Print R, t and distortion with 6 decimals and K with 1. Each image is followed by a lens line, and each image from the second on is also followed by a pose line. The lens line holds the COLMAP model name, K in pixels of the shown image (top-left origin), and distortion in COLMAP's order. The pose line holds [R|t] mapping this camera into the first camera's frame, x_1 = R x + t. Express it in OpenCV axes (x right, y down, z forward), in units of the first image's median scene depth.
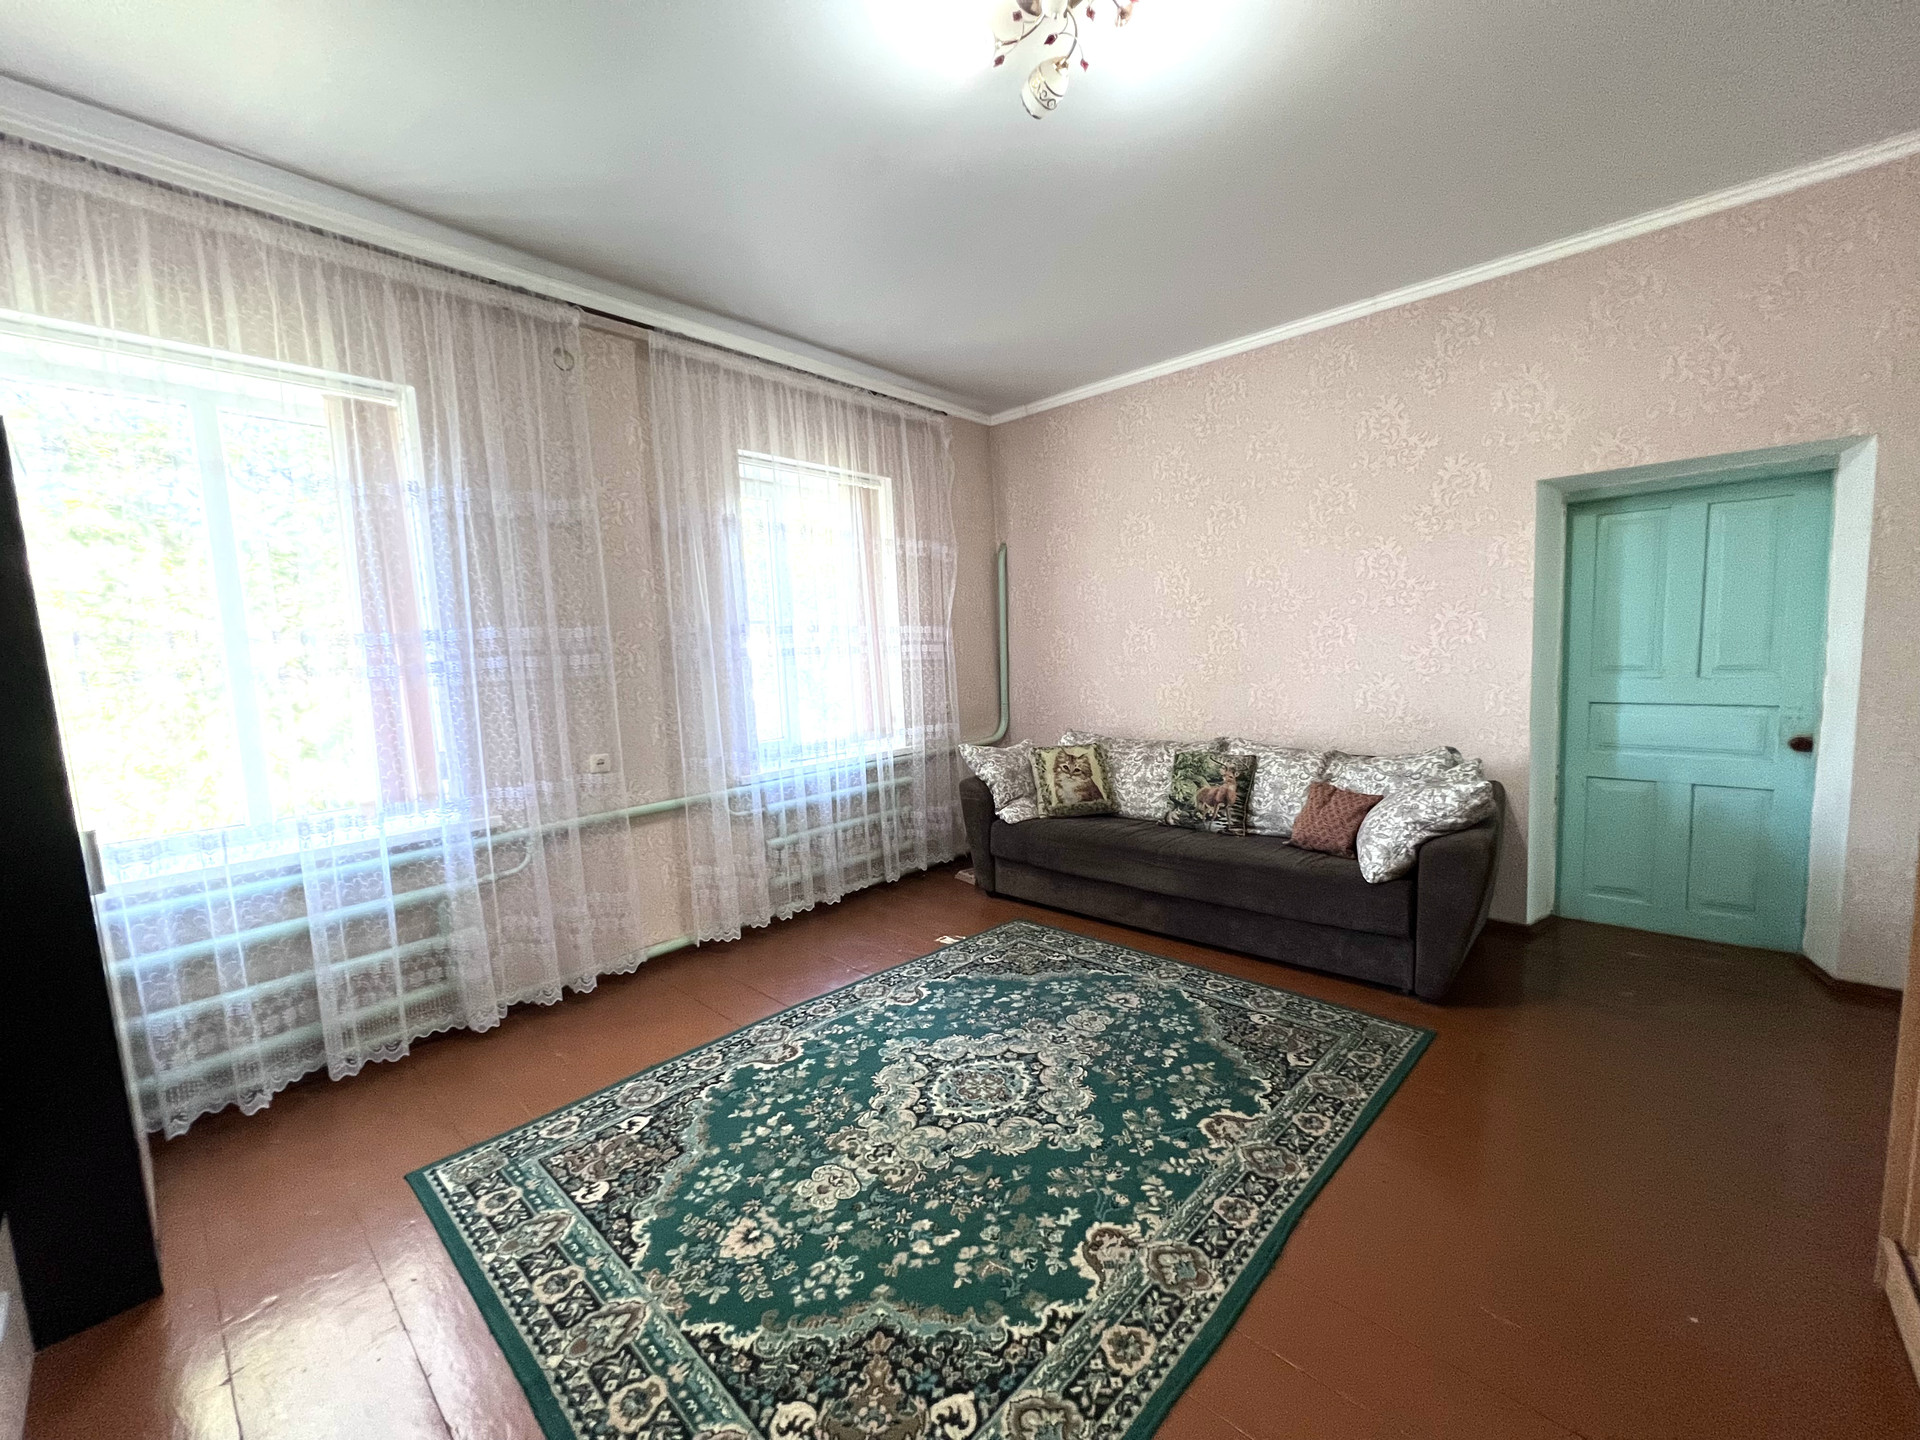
lens RADIAL K [[769.5, 0, 962.6], [0, 769.5, 725.9], [0, 0, 1]] dist [-0.000991, 0.000673]
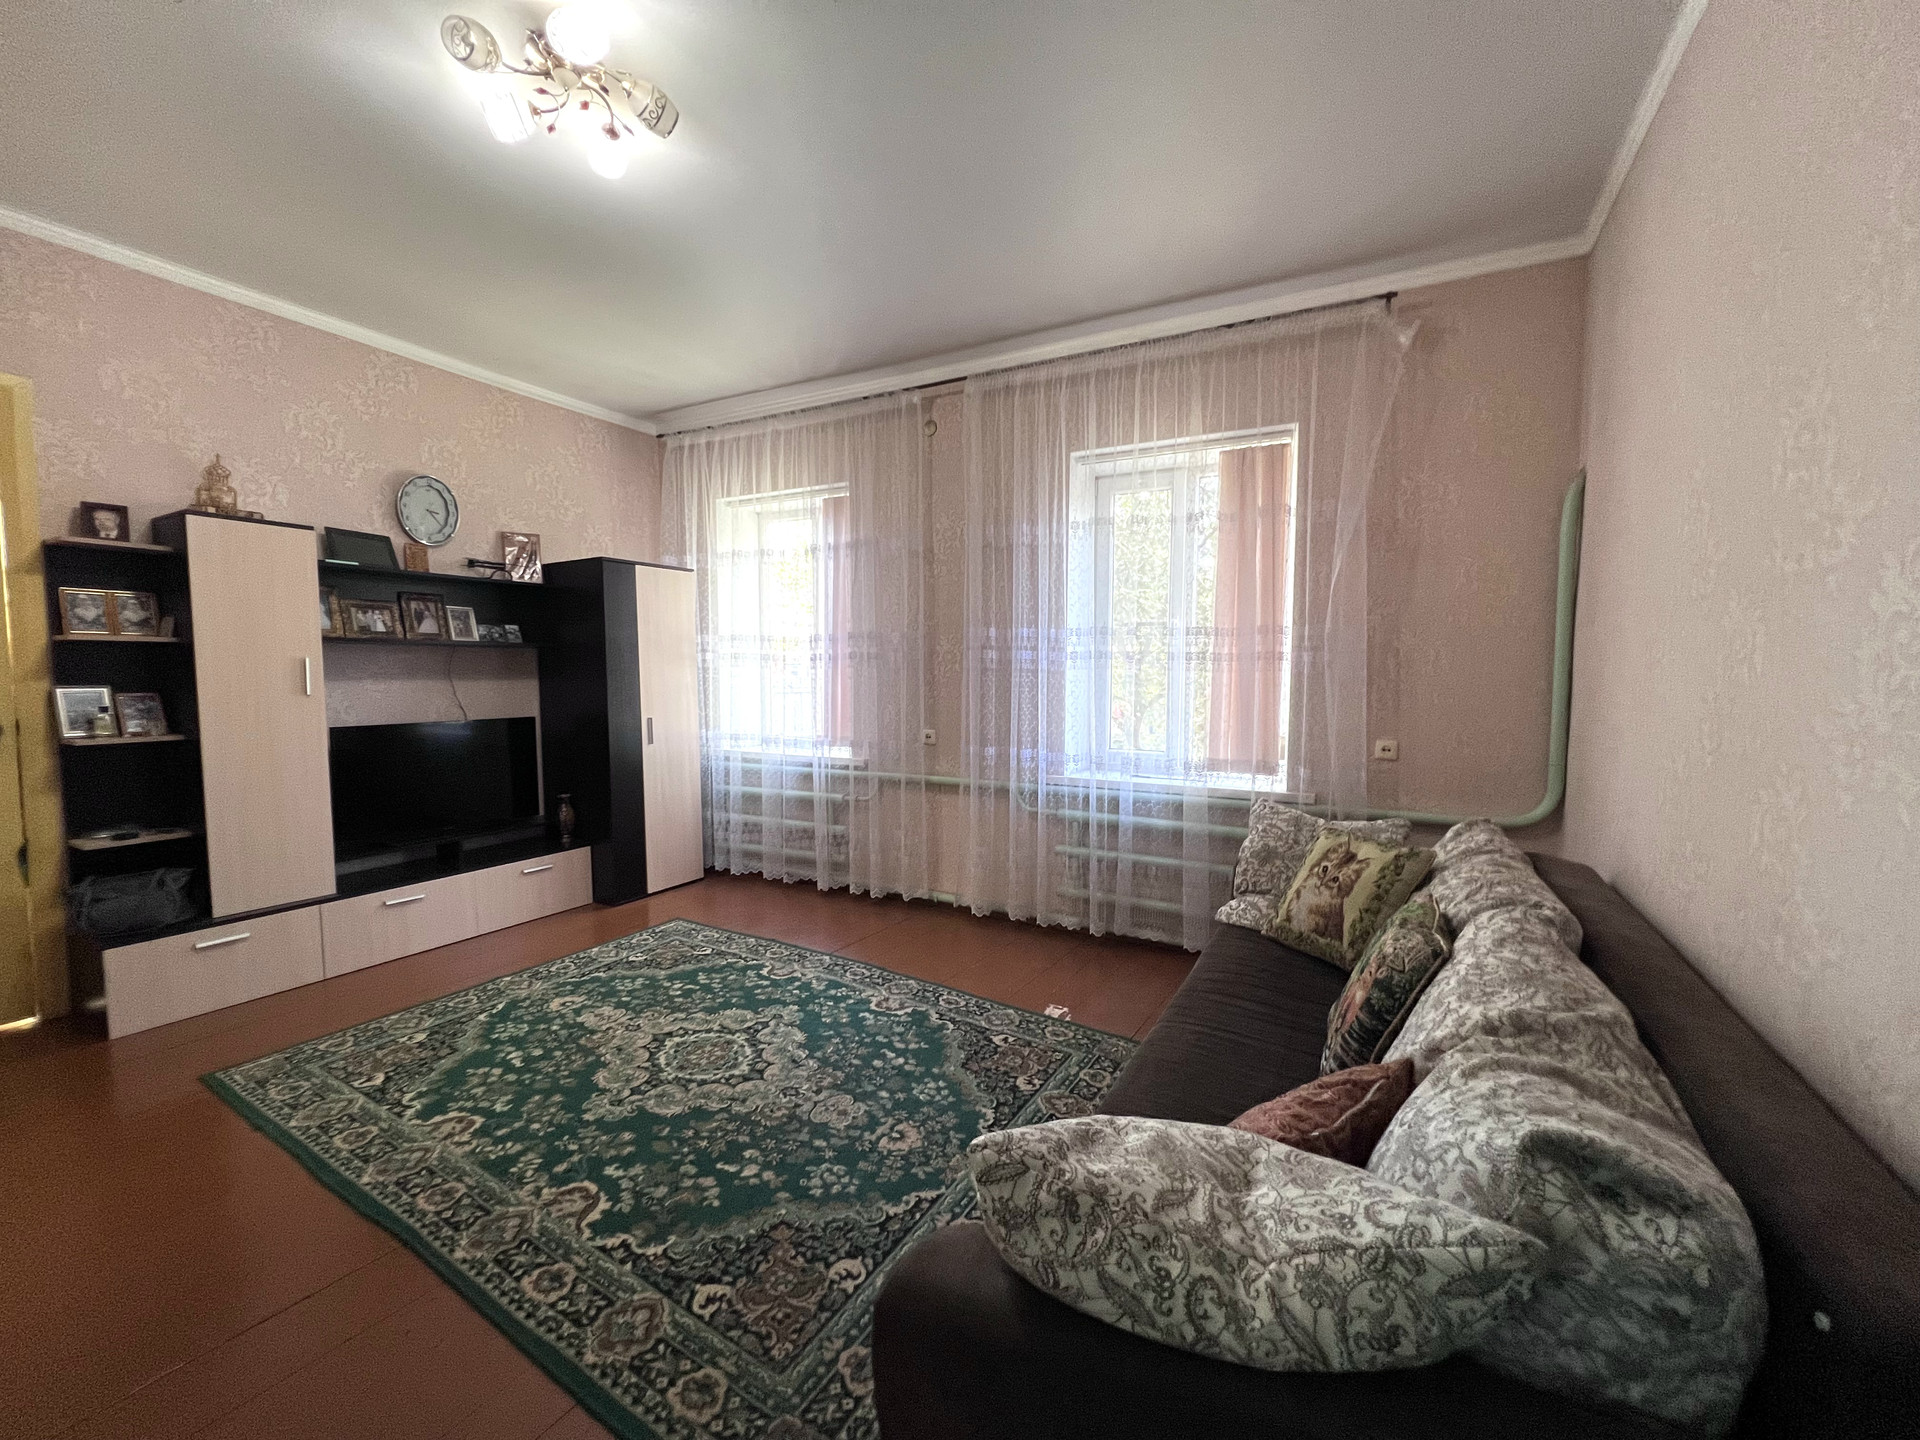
lens RADIAL K [[771.8, 0, 963.4], [0, 771.8, 725.7], [0, 0, 1]] dist [-0.001024, 0.000437]
pose [[0.223225, 0.114523, -0.968016, 1.029939], [-0.114510, 0.989279, 0.090633, -0.122503], [0.968018, 0.090616, 0.233946, 0.982797]]
